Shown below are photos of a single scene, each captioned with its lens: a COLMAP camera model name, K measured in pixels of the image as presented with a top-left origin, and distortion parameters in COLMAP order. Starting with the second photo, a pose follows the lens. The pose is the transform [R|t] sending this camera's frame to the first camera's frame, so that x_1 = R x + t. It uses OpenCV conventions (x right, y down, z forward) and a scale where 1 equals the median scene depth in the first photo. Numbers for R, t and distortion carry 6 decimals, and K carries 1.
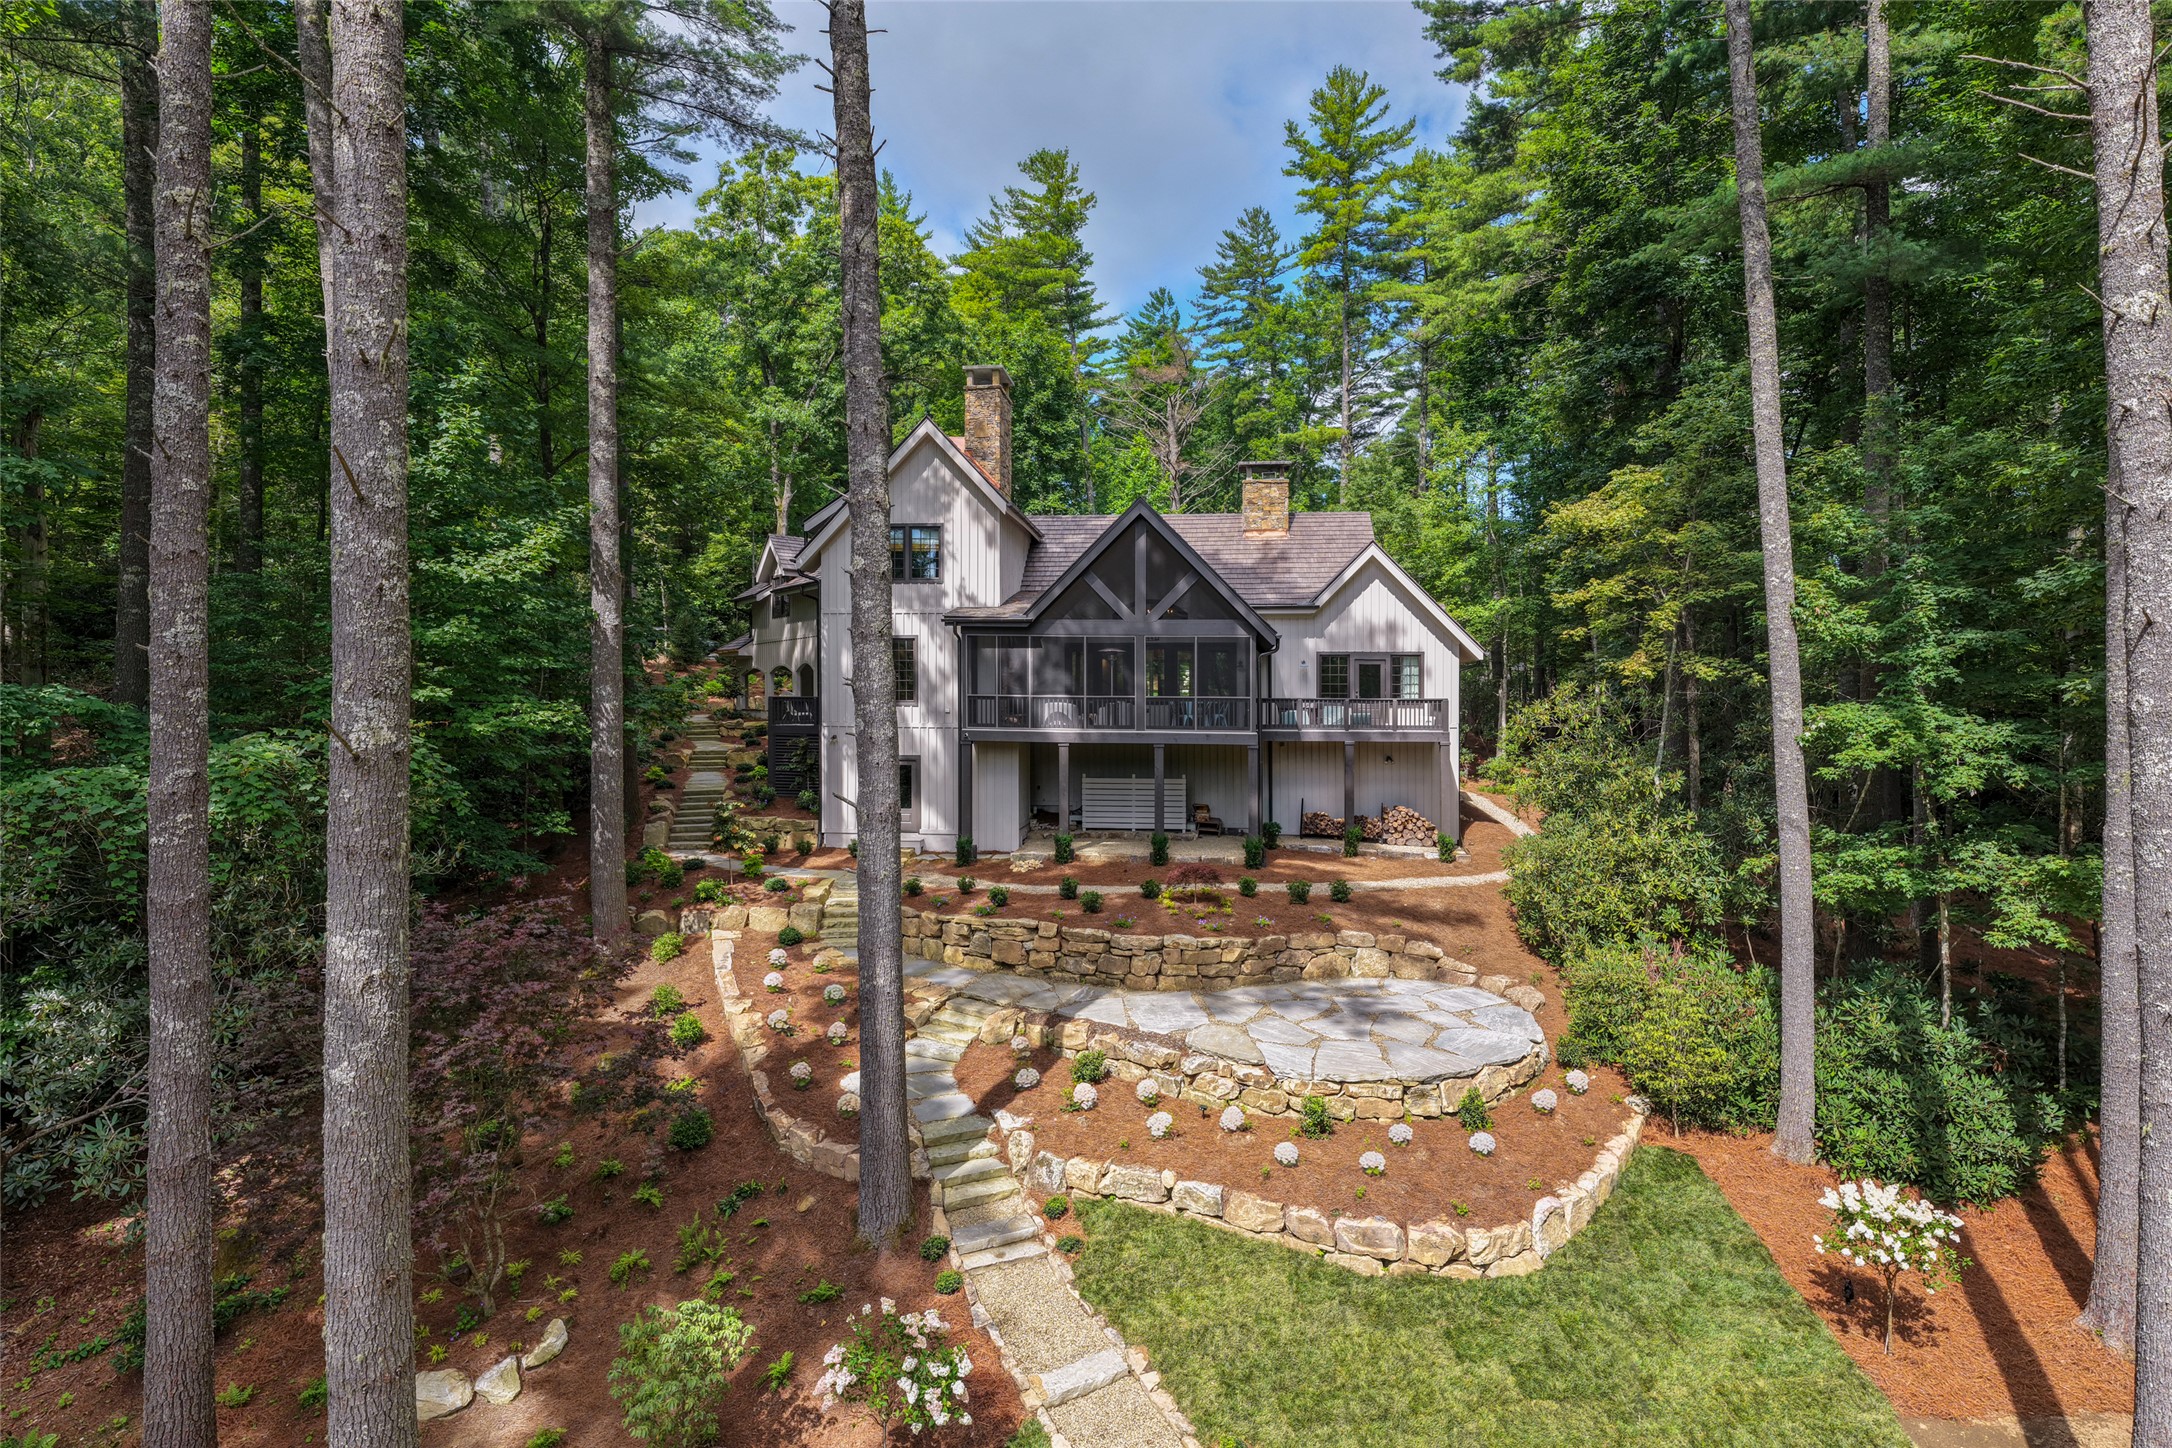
lens RADIAL K [[1032.8, 0, 1124.5], [0, 1032.8, 715.5], [0, 0, 1]] dist [-0.003004, -0.000229]
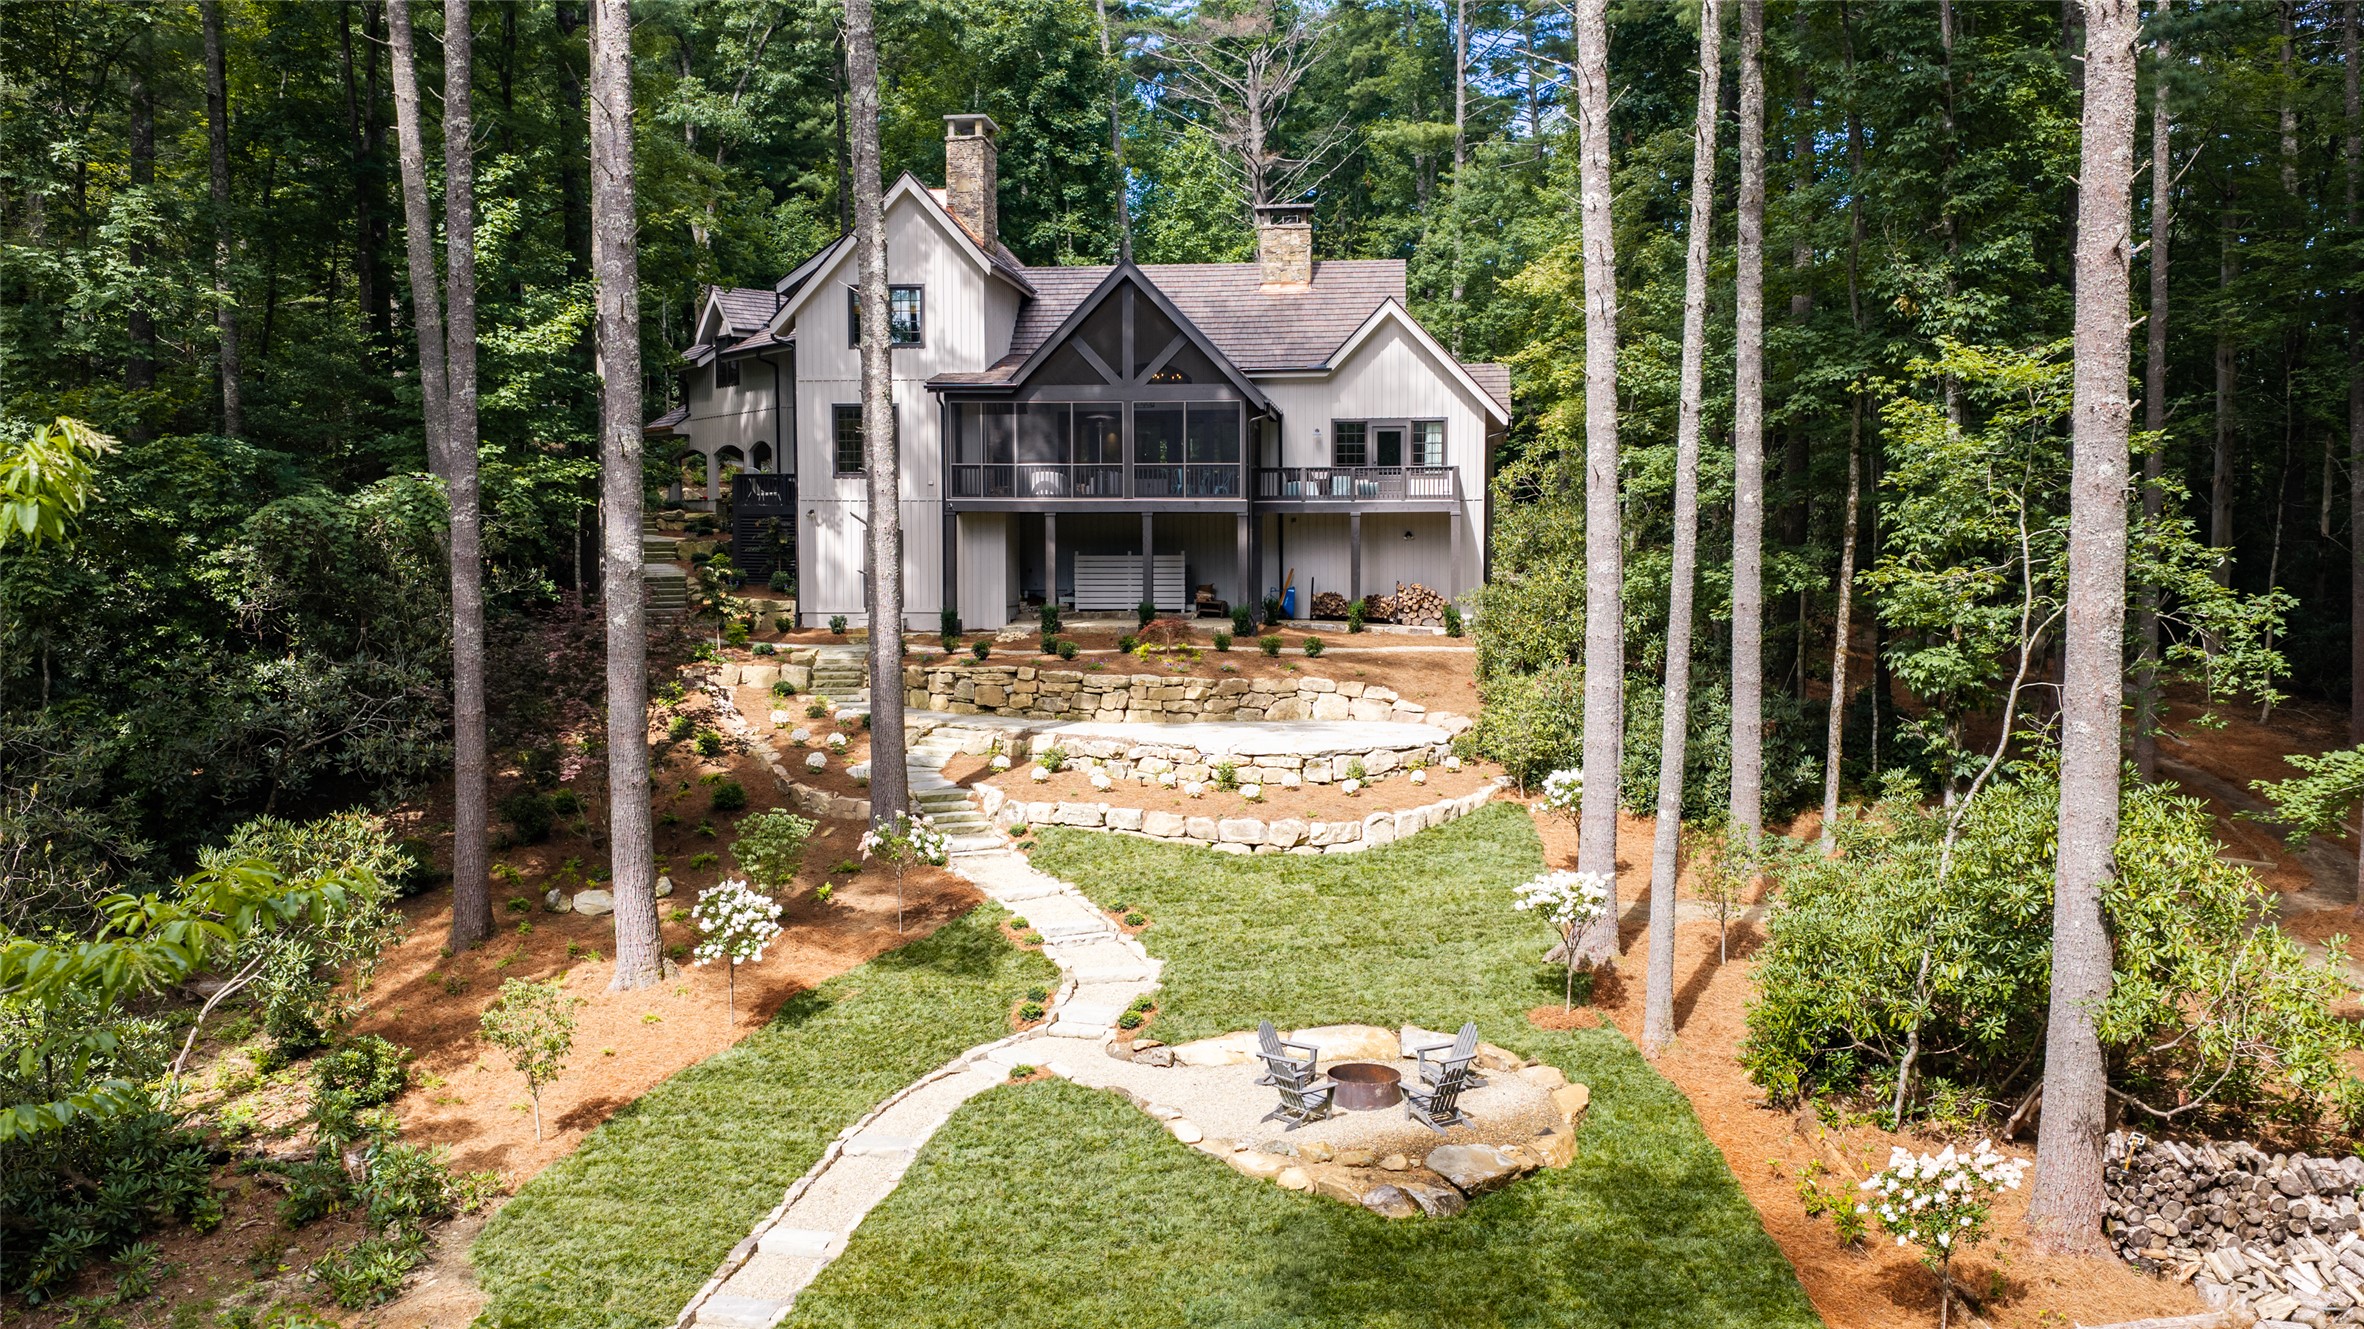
lens RADIAL K [[1929.3, 0, 1180.3], [0, 1929.3, 622.8], [0, 0, 1]] dist [0.008763, 0.000390]
pose [[0.999312, -0.003617, -0.036919, 0.123886], [0.004592, 0.999642, 0.026374, 0.079175], [0.036811, -0.026525, 0.998970, -0.771546]]
